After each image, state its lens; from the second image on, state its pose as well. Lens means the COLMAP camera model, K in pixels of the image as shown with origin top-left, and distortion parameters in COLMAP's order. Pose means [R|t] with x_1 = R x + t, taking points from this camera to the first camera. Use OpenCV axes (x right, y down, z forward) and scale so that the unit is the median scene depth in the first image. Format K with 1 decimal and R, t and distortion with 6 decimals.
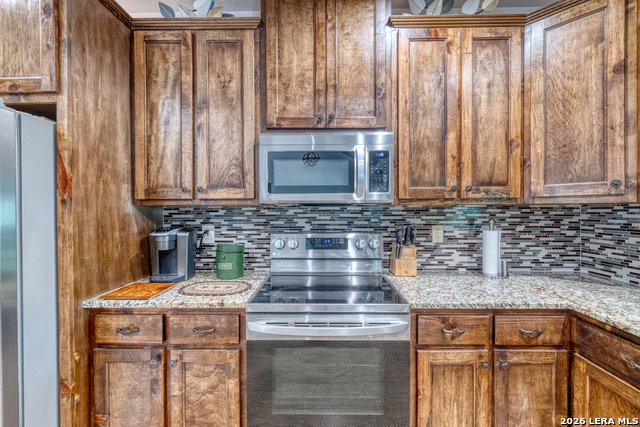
lens RADIAL K [[273.0, 0, 319.8], [0, 273.0, 211.5], [0, 0, 1]] dist [0.001266, -0.000657]
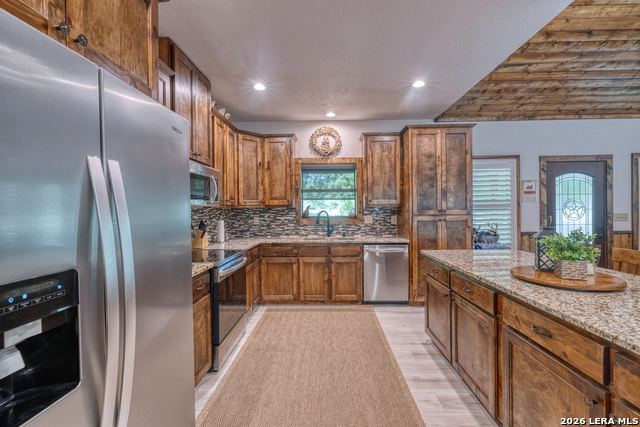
lens RADIAL K [[273.0, 0, 319.3], [0, 273.0, 214.1], [0, 0, 1]] dist [0.001266, -0.000657]
pose [[0.019951, -0.013408, 0.999711, -1.613545], [0.019775, 0.999720, 0.013013, 0.010481], [-0.999605, 0.019510, 0.020210, 0.238781]]
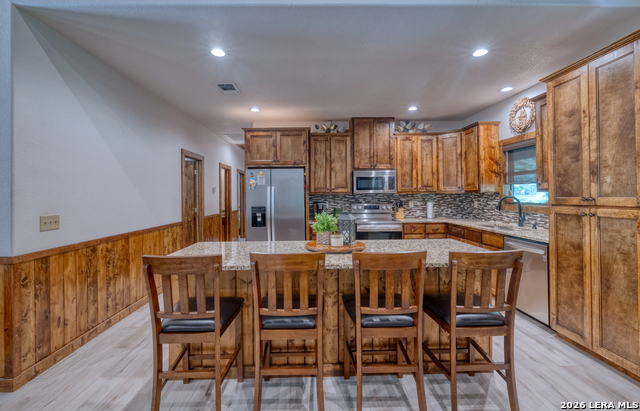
lens RADIAL K [[282.8, 0, 317.9], [0, 282.8, 192.4], [0, 0, 1]] dist [0.002878, 0.000084]
pose [[0.999175, -0.004958, 0.040297, -0.729993], [0.005766, 0.999784, -0.019951, 0.019462], [-0.040189, 0.020167, 0.998989, -2.122934]]
